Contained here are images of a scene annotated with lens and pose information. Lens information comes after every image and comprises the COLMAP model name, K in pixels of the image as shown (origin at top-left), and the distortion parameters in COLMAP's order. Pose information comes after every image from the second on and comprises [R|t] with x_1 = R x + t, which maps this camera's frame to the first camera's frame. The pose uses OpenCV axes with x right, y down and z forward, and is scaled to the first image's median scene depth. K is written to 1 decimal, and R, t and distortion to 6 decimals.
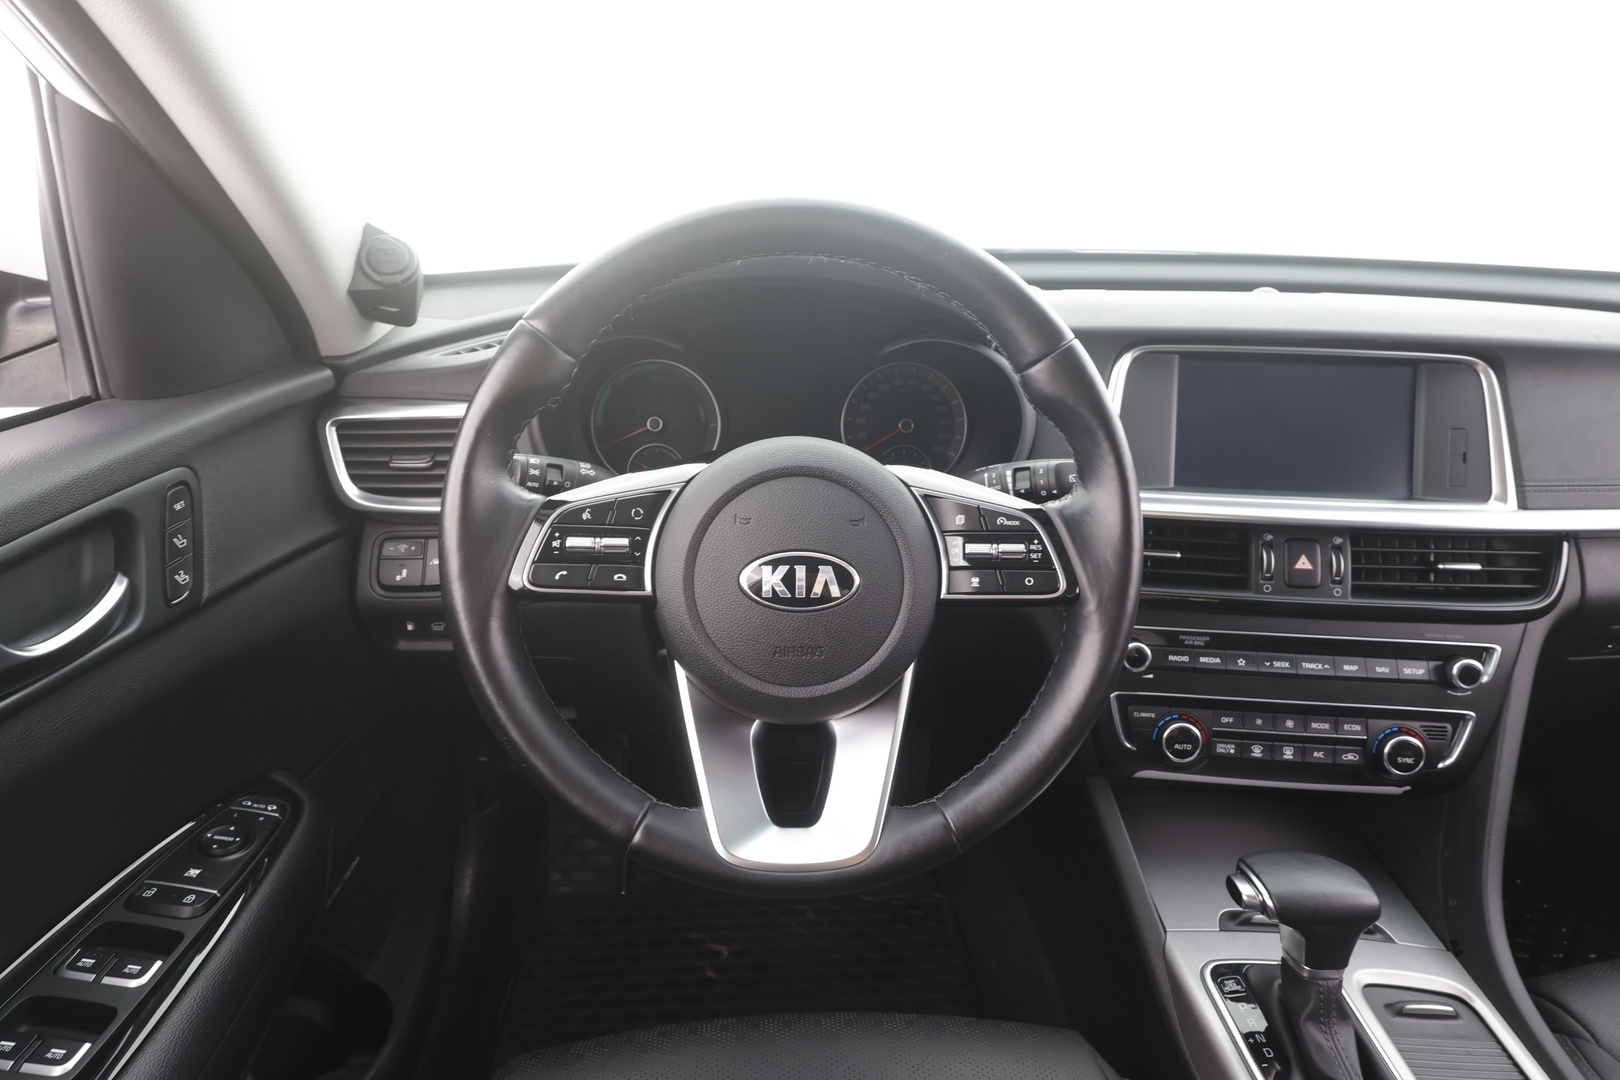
lens RADIAL K [[876.2, 0, 810.0], [0, 876.2, 540.0], [0, 0, 1]] dist [-0.001655, 0.000766]
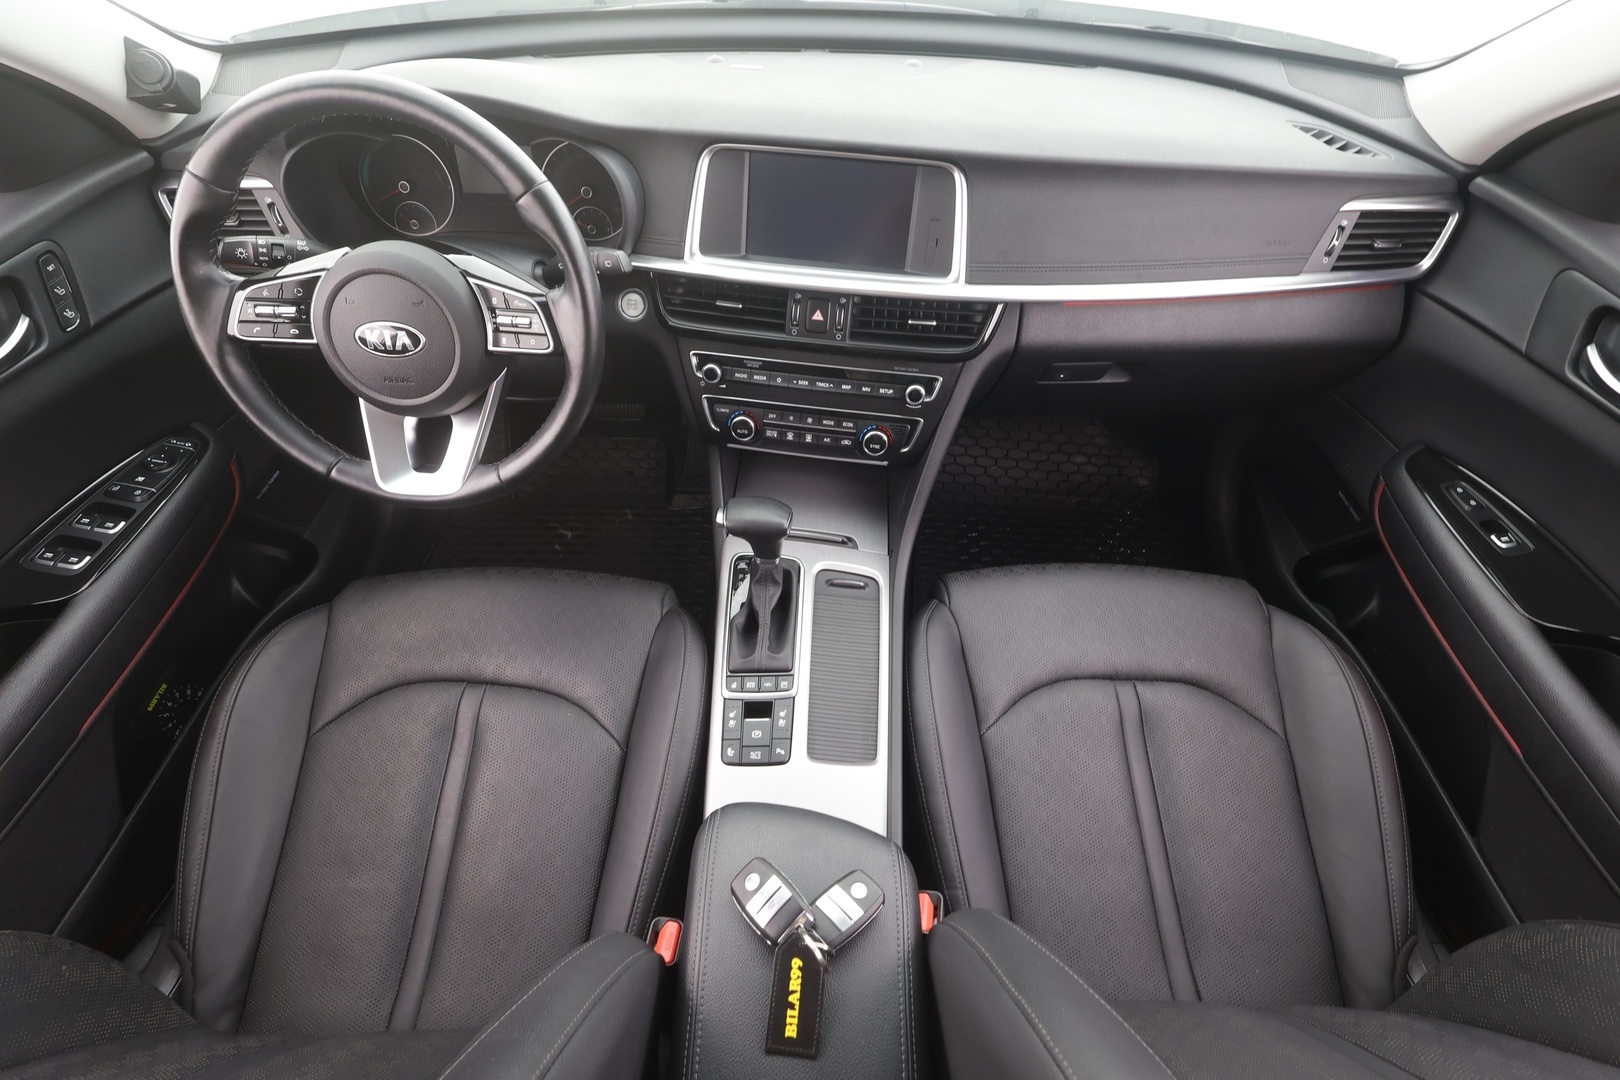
lens RADIAL K [[756.4, 0, 810.0], [0, 756.4, 540.0], [0, 0, 1]] dist [0.001440, 0.001294]
pose [[0.997315, 0.051840, -0.051716, 0.644515], [-0.024989, 0.904811, 0.425079, -0.176490], [0.068829, -0.422645, 0.903678, -0.322862]]
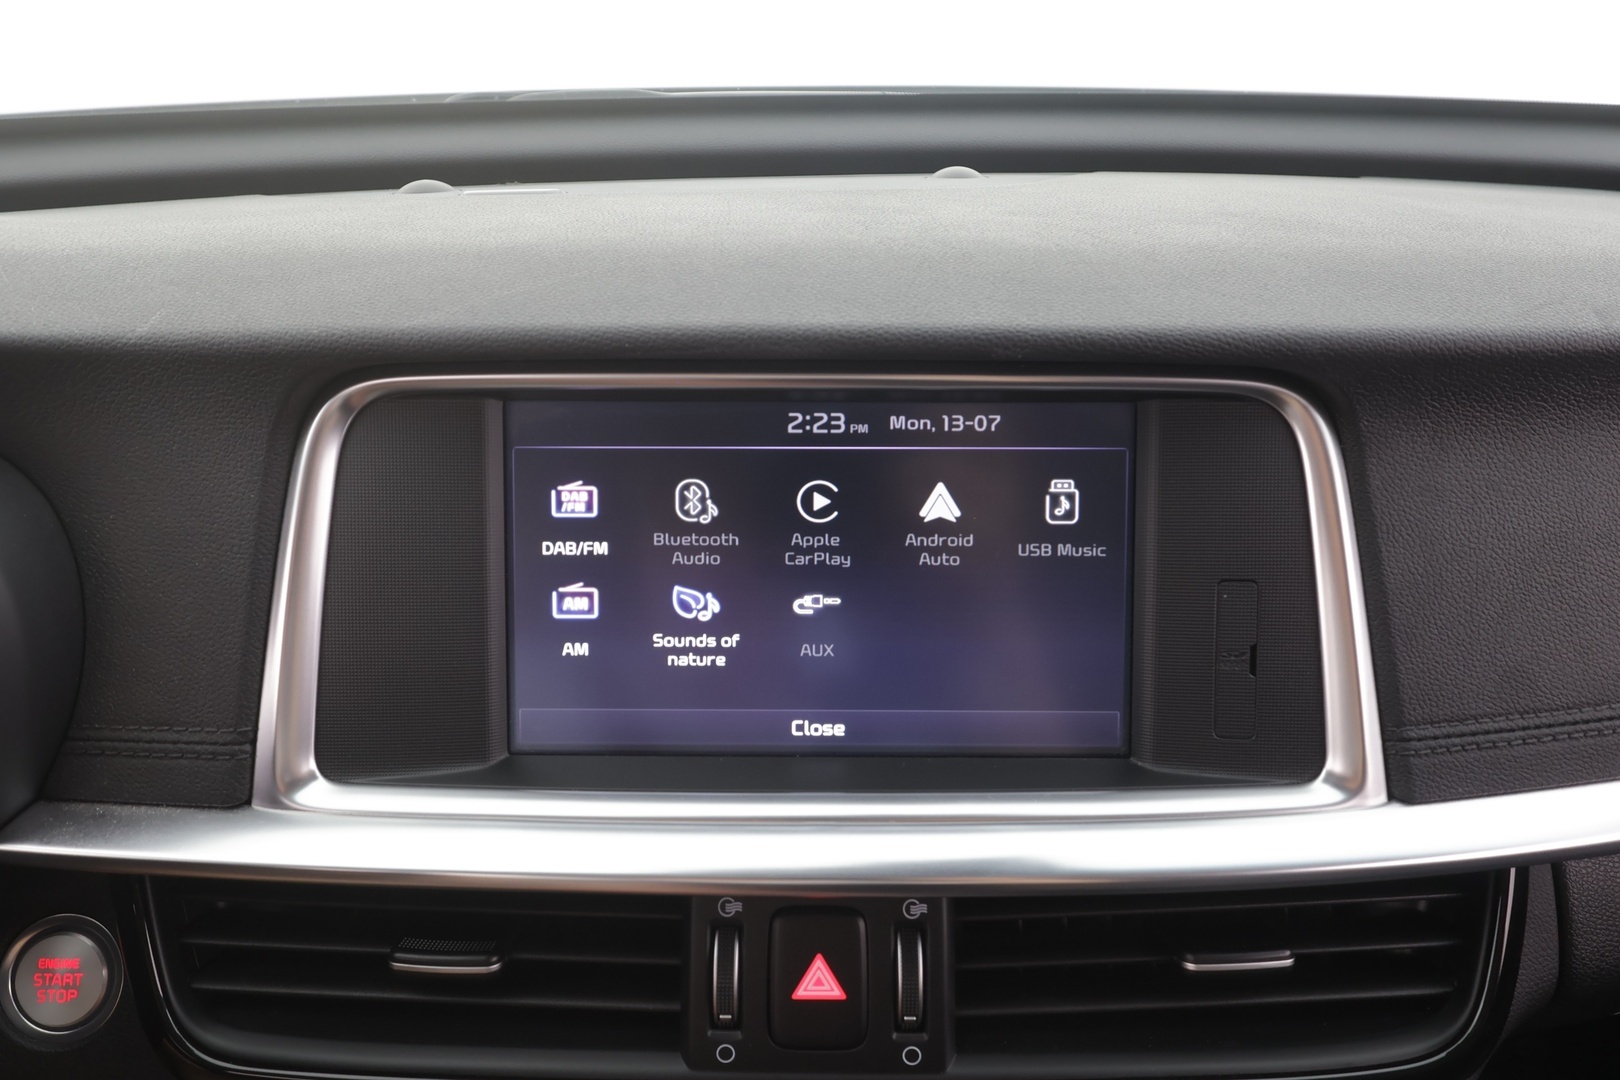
lens RADIAL K [[1040.0, 0, 810.0], [0, 1040.0, 540.0], [0, 0, 1]] dist [0.025041, -0.000044]
pose [[0.996137, -0.051432, 0.071175, 0.545662], [0.045308, 0.995339, 0.085130, -0.192861], [-0.075221, -0.081576, 0.993824, 0.596698]]
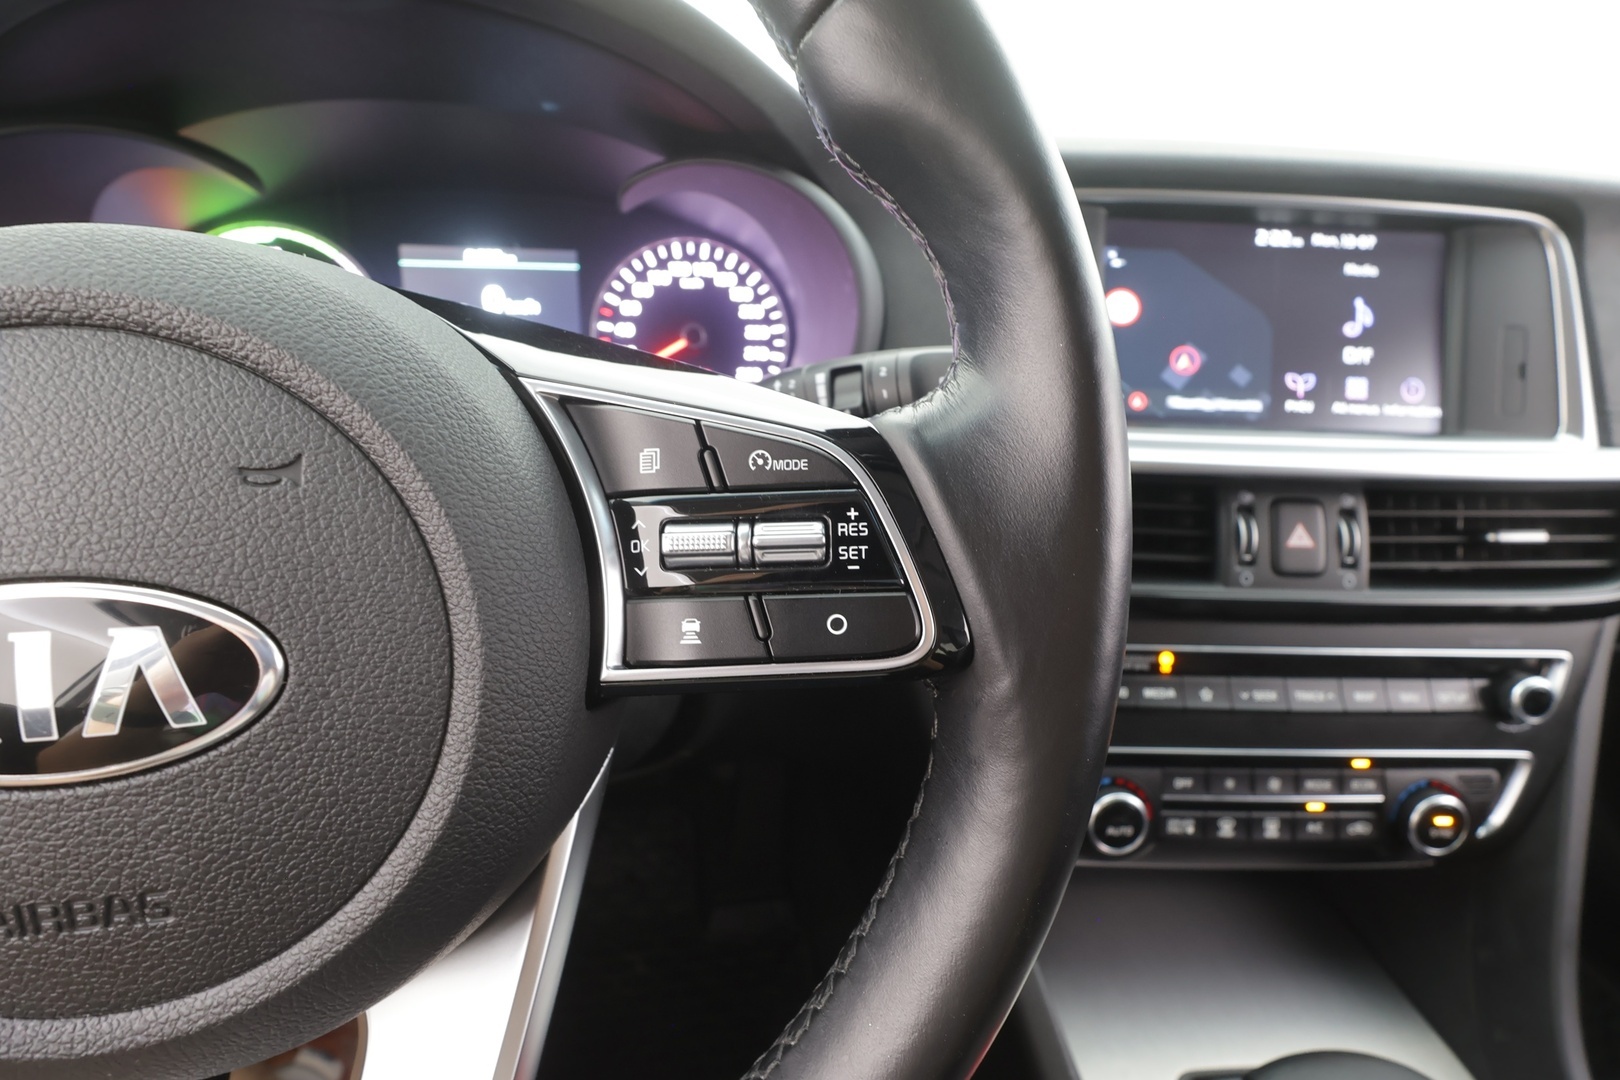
lens RADIAL K [[744.2, 0, 813.4], [0, 744.2, 561.7], [0, 0, 1]] dist [-0.004184, -0.000596]
pose [[0.992541, -0.034668, 0.116880, 0.151747], [0.027797, 0.997817, 0.059912, 0.001992], [-0.118702, -0.056216, 0.991337, 0.513906]]
